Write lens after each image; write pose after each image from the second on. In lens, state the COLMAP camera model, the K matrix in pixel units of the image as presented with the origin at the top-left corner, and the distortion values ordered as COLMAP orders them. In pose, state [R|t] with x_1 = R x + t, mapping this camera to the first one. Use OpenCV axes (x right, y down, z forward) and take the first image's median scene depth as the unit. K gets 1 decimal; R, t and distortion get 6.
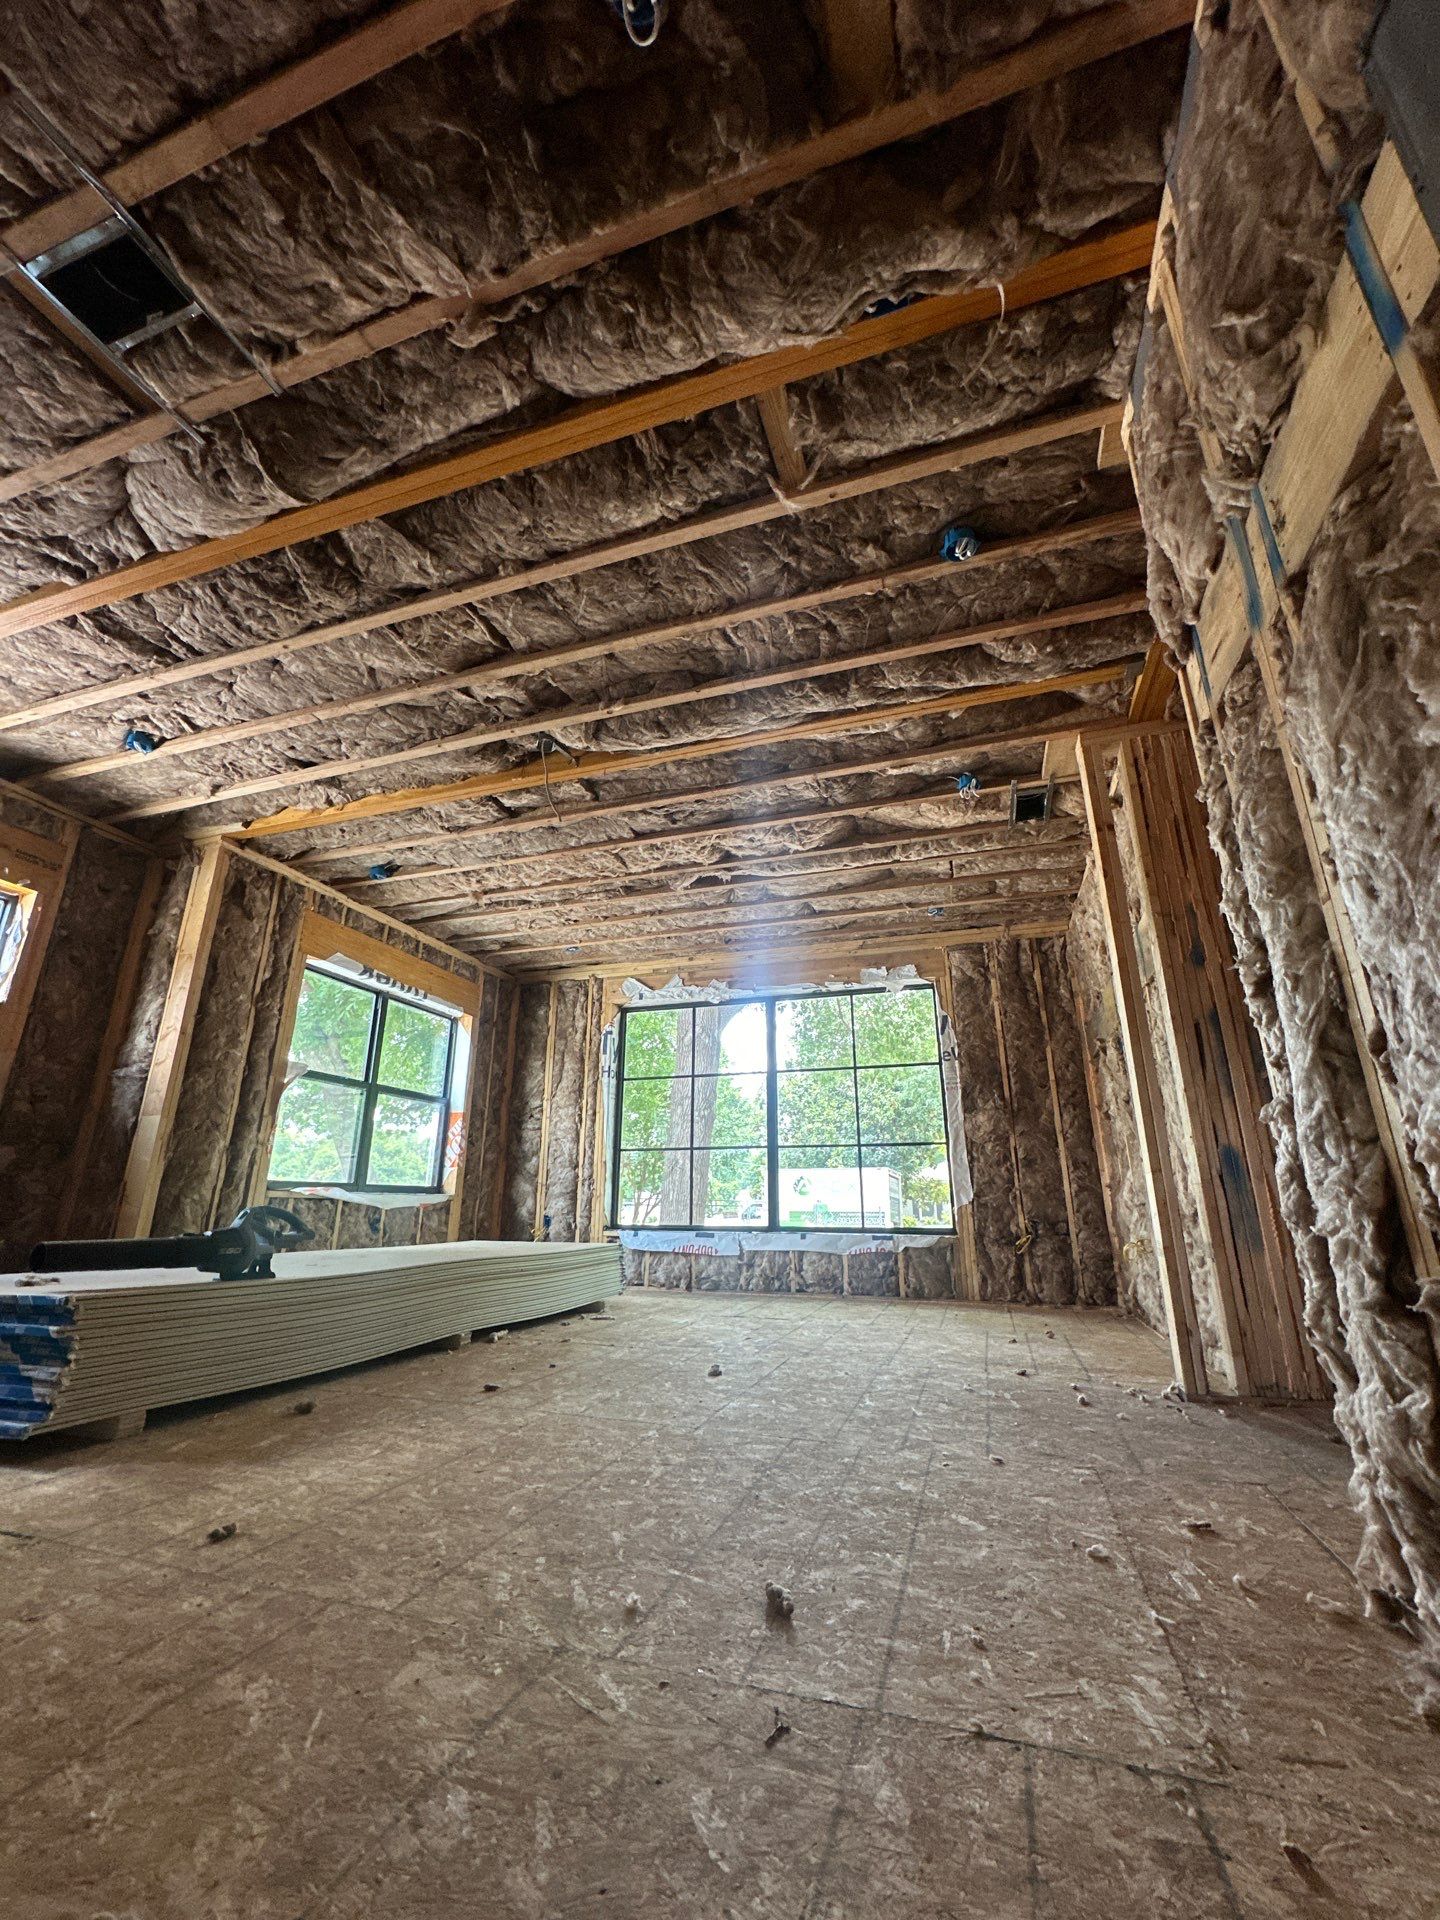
lens RADIAL K [[766.4, 0, 722.7], [0, 766.4, 962.0], [0, 0, 1]] dist [-0.004894, 0.001187]
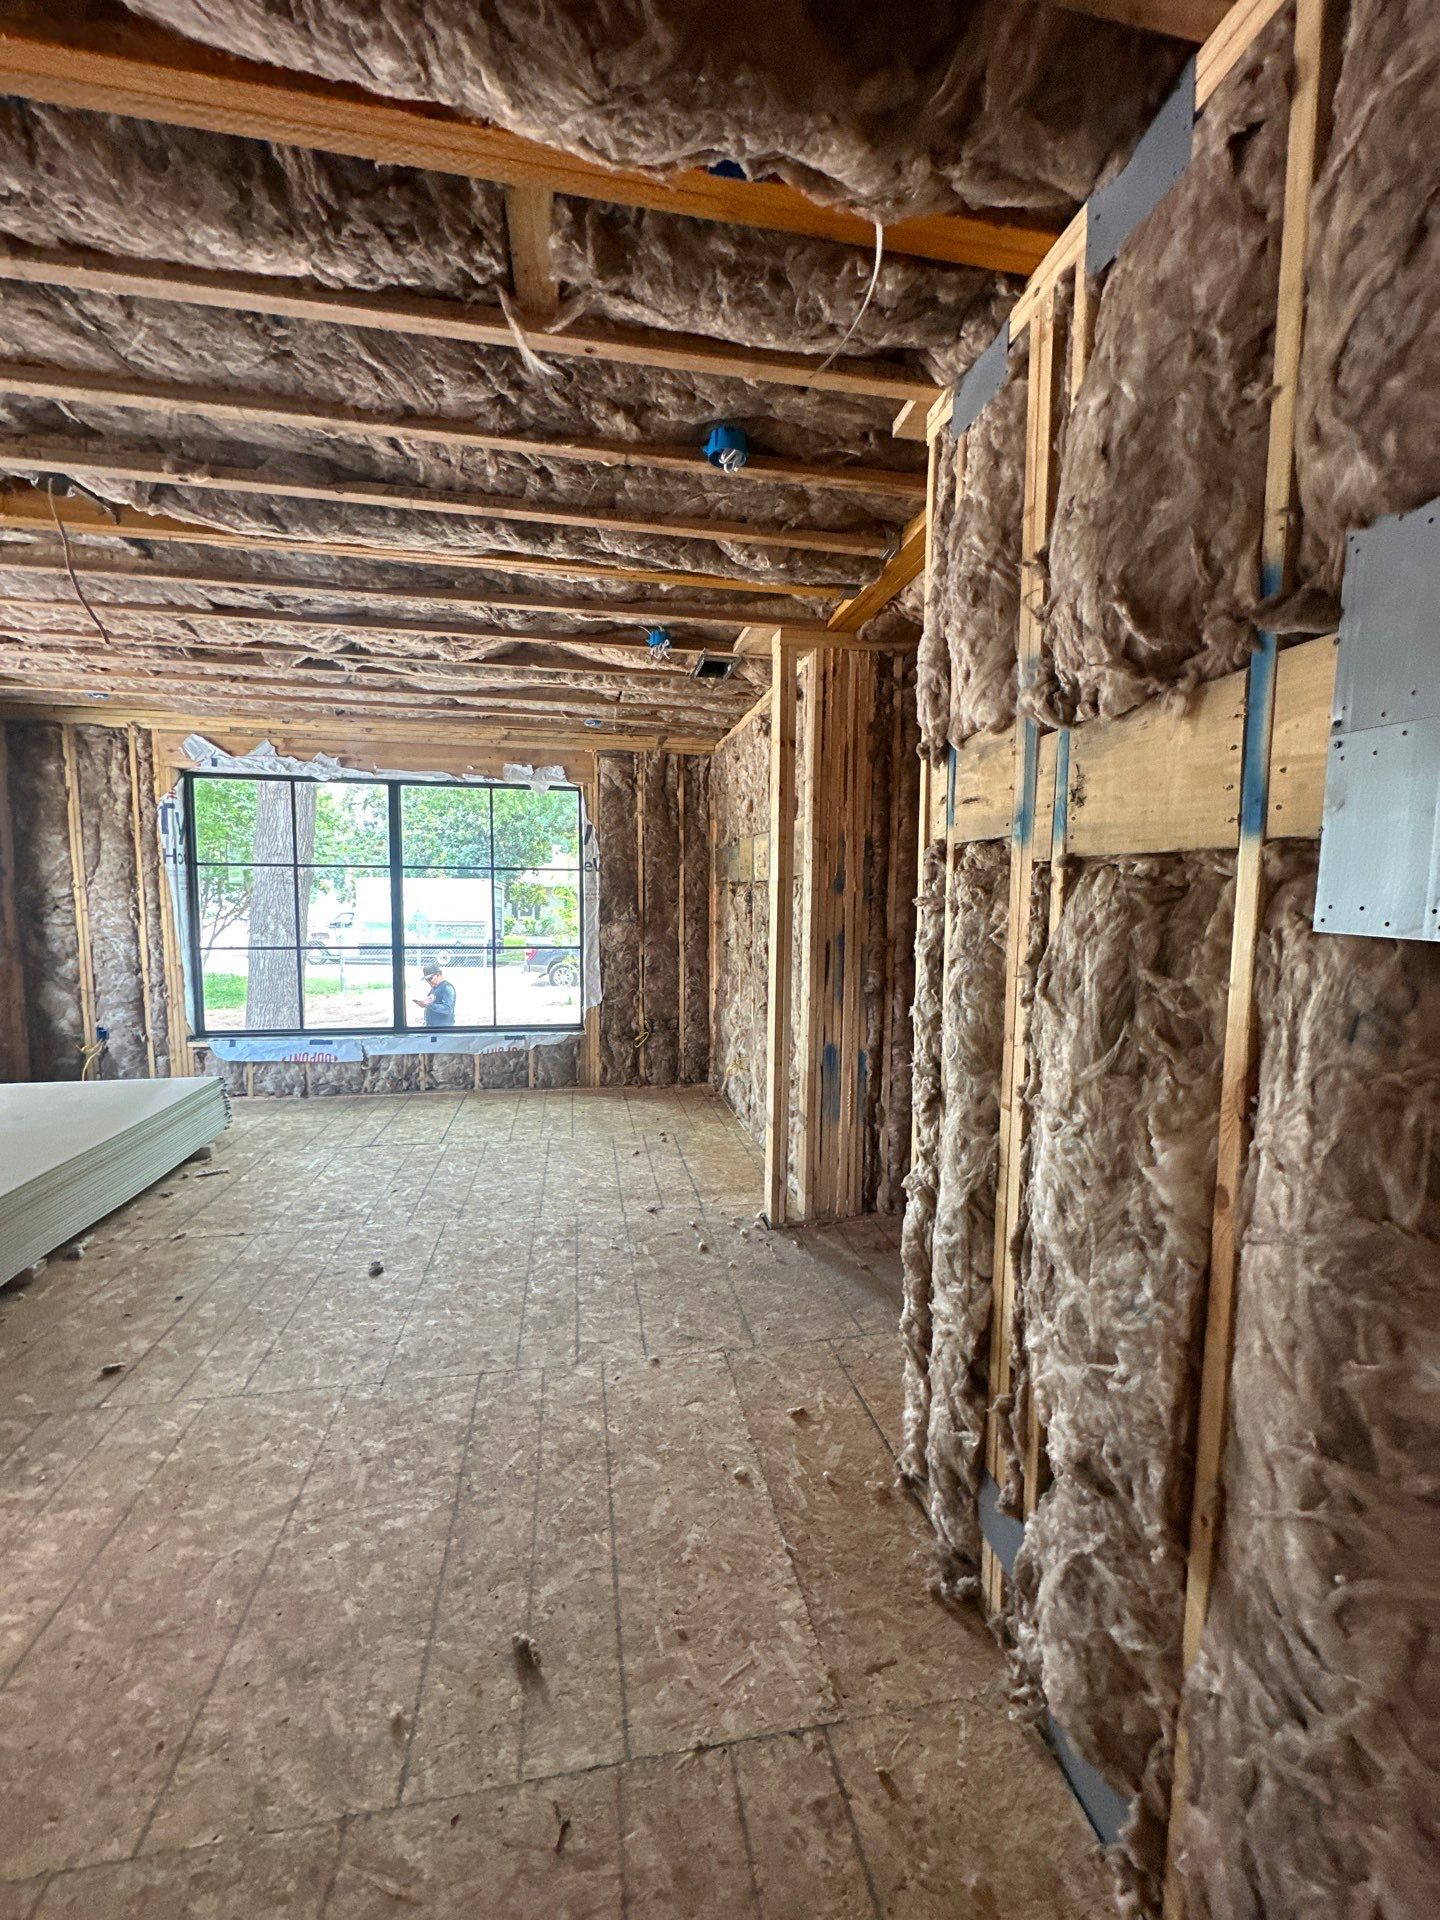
lens RADIAL K [[766.4, 0, 721.5], [0, 766.4, 956.8], [0, 0, 1]] dist [-0.004894, 0.001187]
pose [[0.874463, -0.036438, 0.483722, -0.092890], [-0.155519, 0.923481, 0.350708, -0.303346], [-0.459488, -0.381909, 0.801883, 0.140603]]
